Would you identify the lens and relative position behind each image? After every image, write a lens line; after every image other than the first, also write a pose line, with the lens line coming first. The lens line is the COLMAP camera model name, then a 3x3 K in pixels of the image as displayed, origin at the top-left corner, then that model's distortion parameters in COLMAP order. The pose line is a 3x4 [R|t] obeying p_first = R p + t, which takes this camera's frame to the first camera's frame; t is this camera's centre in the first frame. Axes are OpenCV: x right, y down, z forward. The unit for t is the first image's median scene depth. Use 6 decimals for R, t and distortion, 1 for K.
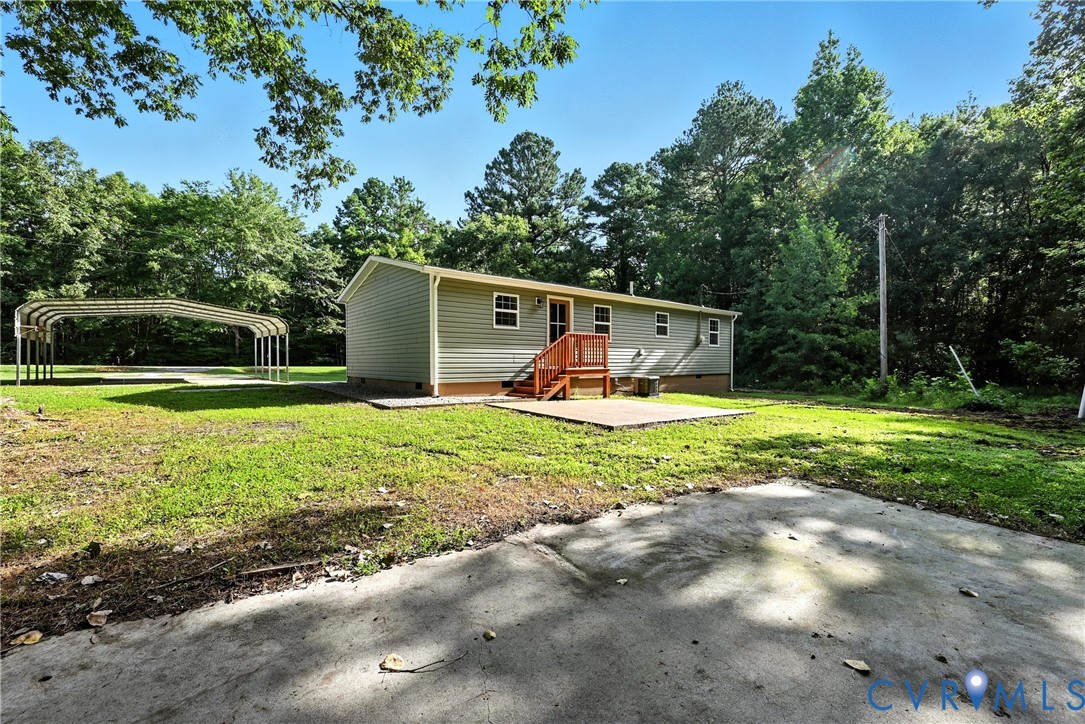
lens RADIAL K [[432.2, 0, 542.5], [0, 432.2, 364.5], [0, 0, 1]] dist [-0.002428, -0.000111]
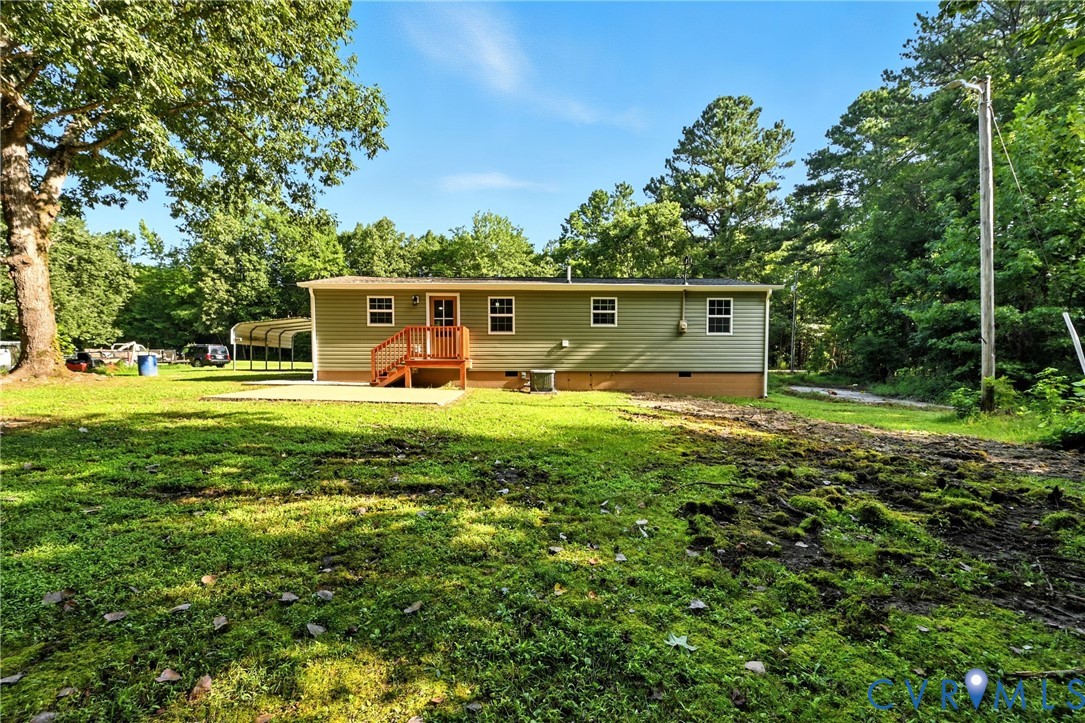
lens RADIAL K [[445.3, 0, 540.6], [0, 445.3, 369.0], [0, 0, 1]] dist [-0.001288, 0.000030]
pose [[0.788851, 0.005574, -0.614560, 0.759695], [-0.006557, 0.999978, 0.000653, 0.022942], [0.614550, 0.003515, 0.788870, 0.238317]]
